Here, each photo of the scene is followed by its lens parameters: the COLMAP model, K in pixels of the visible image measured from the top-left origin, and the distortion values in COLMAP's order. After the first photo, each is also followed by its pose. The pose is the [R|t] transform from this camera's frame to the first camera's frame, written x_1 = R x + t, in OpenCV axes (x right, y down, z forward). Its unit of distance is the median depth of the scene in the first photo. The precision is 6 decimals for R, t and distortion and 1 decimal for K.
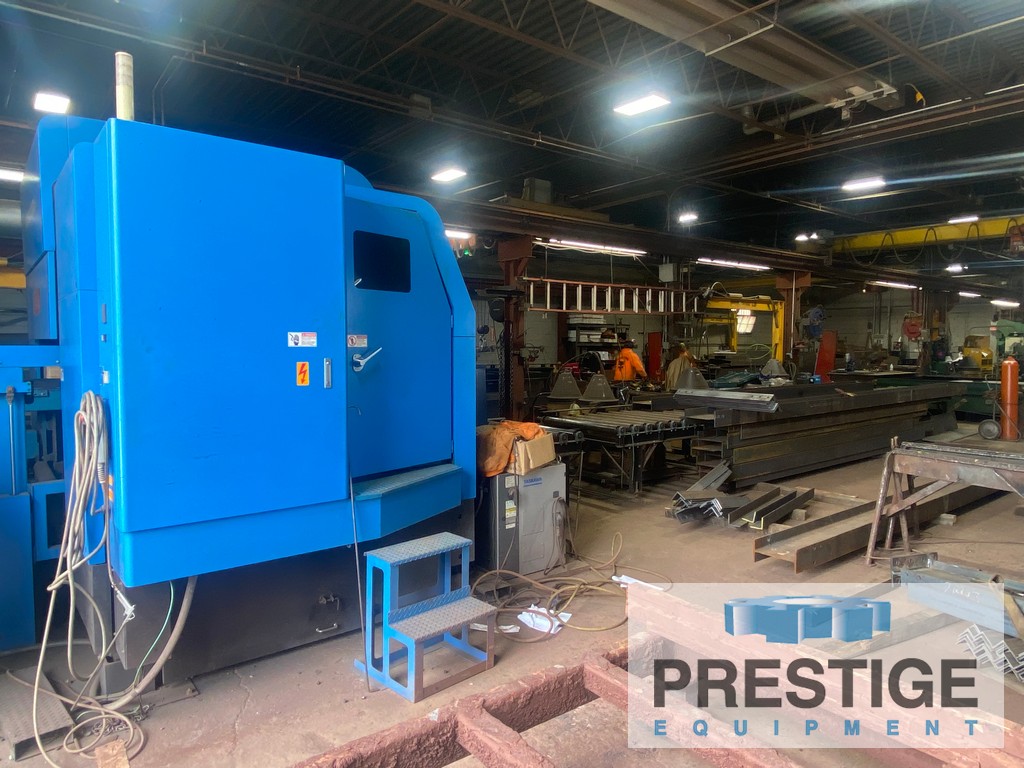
lens RADIAL K [[668.7, 0, 512.0], [0, 668.7, 384.0], [0, 0, 1]] dist [0.022549, -0.002122]
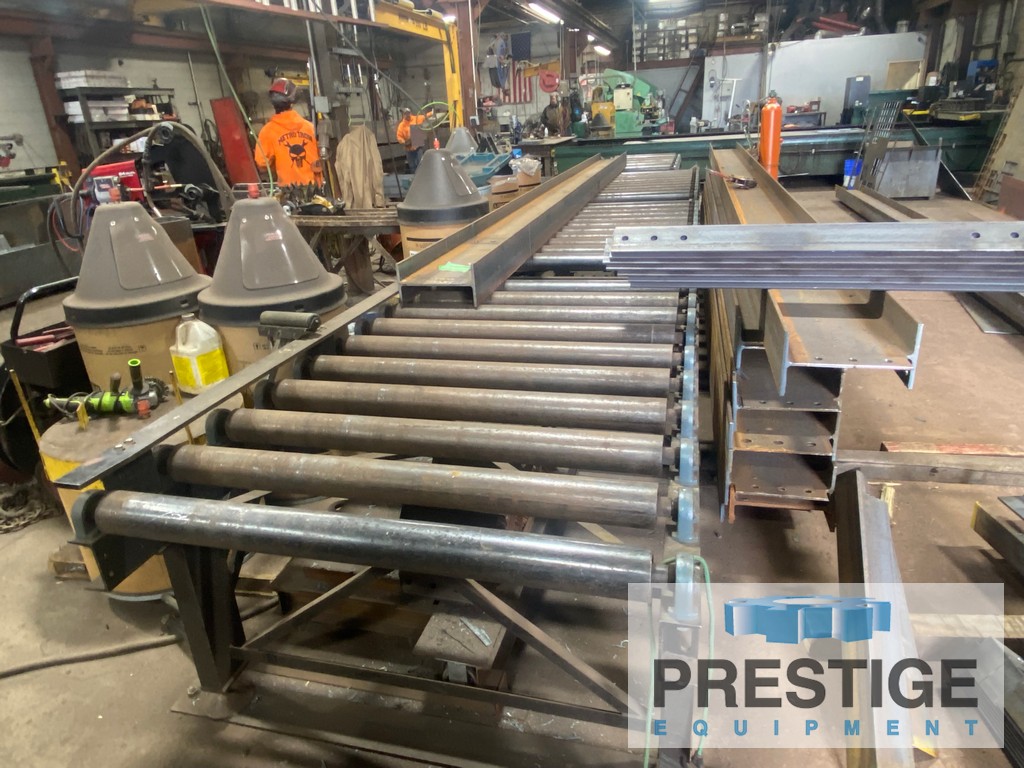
lens RADIAL K [[668.7, 0, 512.0], [0, 668.7, 384.0], [0, 0, 1]] dist [0.022549, -0.002122]
pose [[0.801990, -0.268700, 0.533490, 0.026730], [0.093175, 0.938455, 0.332597, -0.014500], [-0.590025, -0.217032, 0.777668, 0.411652]]
